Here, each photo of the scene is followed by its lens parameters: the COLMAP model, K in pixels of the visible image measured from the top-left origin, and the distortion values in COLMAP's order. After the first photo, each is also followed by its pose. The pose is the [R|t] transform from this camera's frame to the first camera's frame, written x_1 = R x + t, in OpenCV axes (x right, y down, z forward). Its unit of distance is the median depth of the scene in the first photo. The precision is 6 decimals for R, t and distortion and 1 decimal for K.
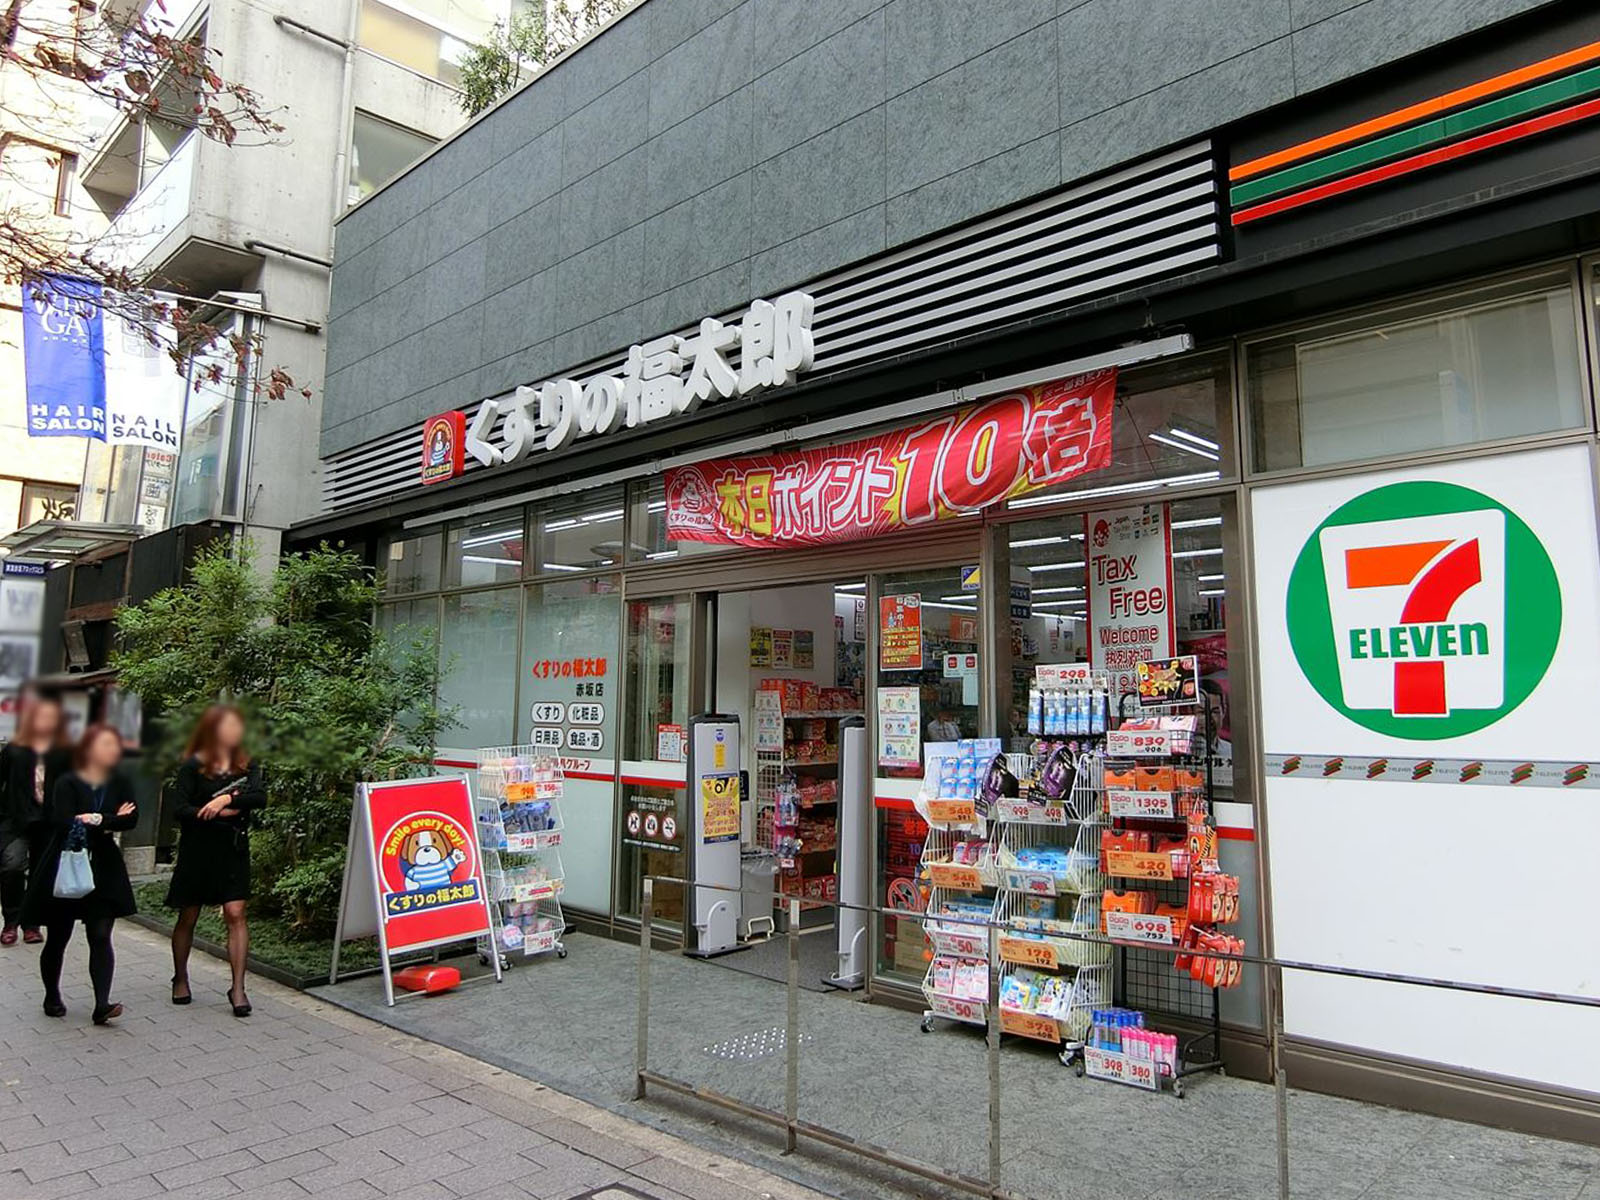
lens RADIAL K [[914.8, 0, 801.9], [0, 914.8, 599.2], [0, 0, 1]] dist [-0.019030, 0.000073]
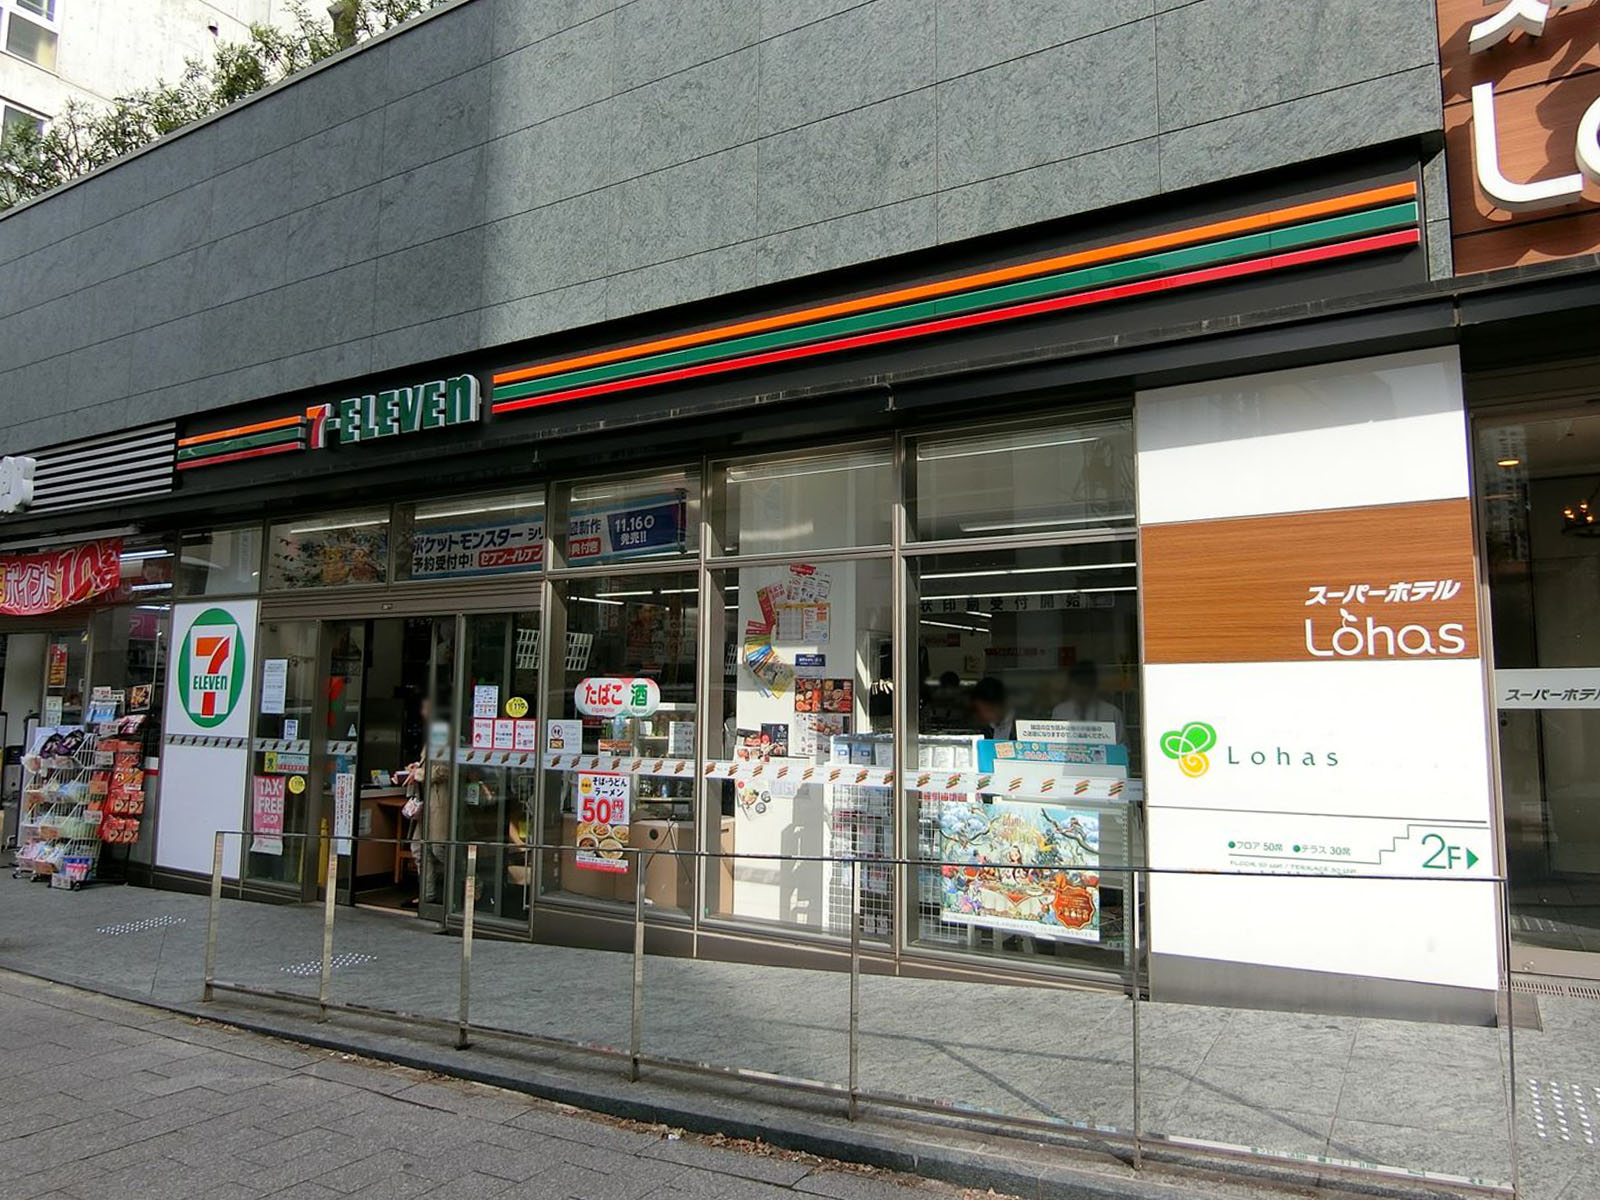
lens RADIAL K [[914.8, 0, 799.8], [0, 914.8, 606.0], [0, 0, 1]] dist [-0.019030, 0.000073]
pose [[0.973606, 0.023423, 0.227032, 1.457446], [-0.031023, 0.999069, 0.029962, -0.230538], [-0.226119, -0.036215, 0.973426, -1.344268]]
